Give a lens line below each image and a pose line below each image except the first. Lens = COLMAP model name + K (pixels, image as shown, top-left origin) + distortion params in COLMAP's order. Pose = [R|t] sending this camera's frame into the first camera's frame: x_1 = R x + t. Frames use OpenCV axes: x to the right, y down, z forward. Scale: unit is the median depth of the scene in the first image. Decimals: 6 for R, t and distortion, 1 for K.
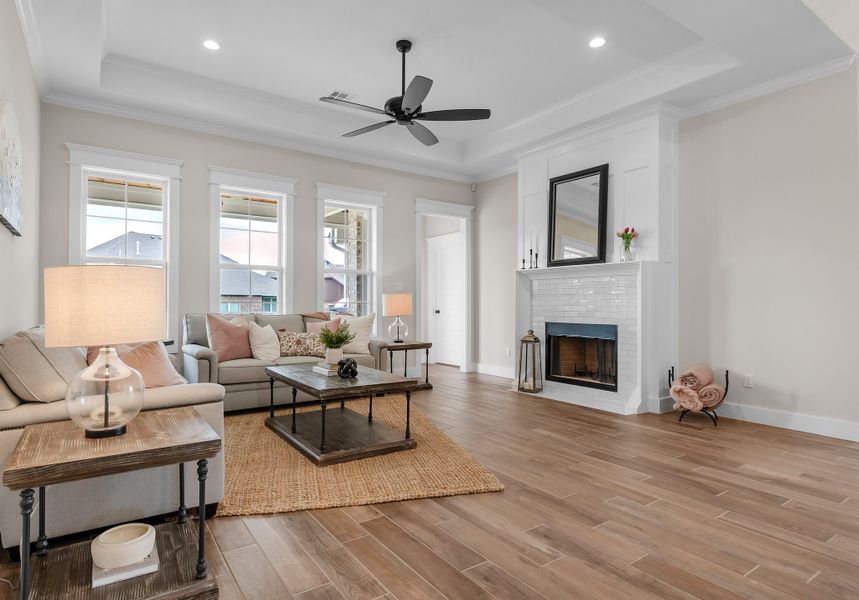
lens RADIAL K [[474.9, 0, 429.5], [0, 474.9, 300.0], [0, 0, 1]] dist [0.013040, 0.000078]
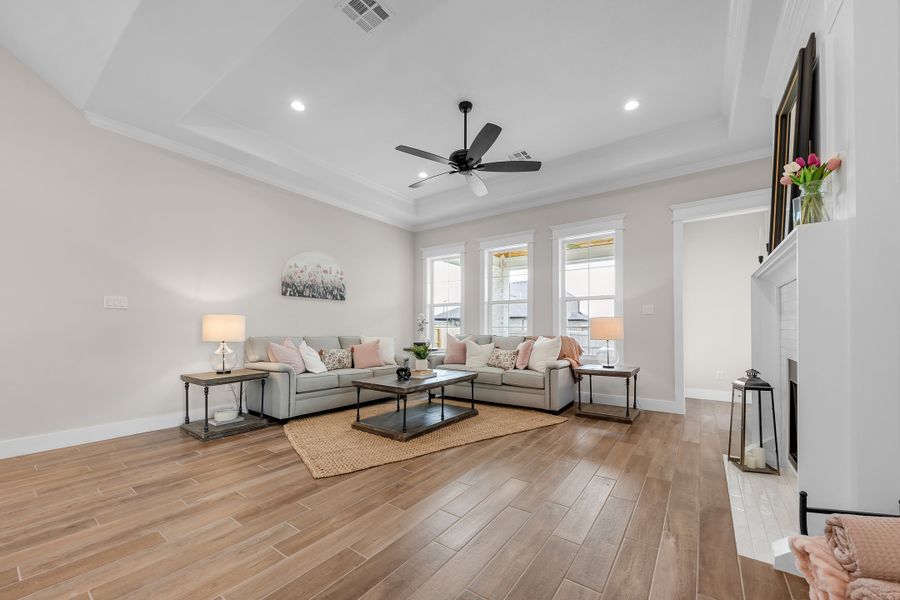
lens RADIAL K [[350.9, 0, 449.2], [0, 350.9, 324.7], [0, 0, 1]] dist [-0.000012, 0.000000]
pose [[0.326374, -0.011641, -0.945169, 0.902604], [0.007452, 0.999925, -0.009742, 0.011090], [0.945211, -0.003864, 0.326436, 0.827246]]
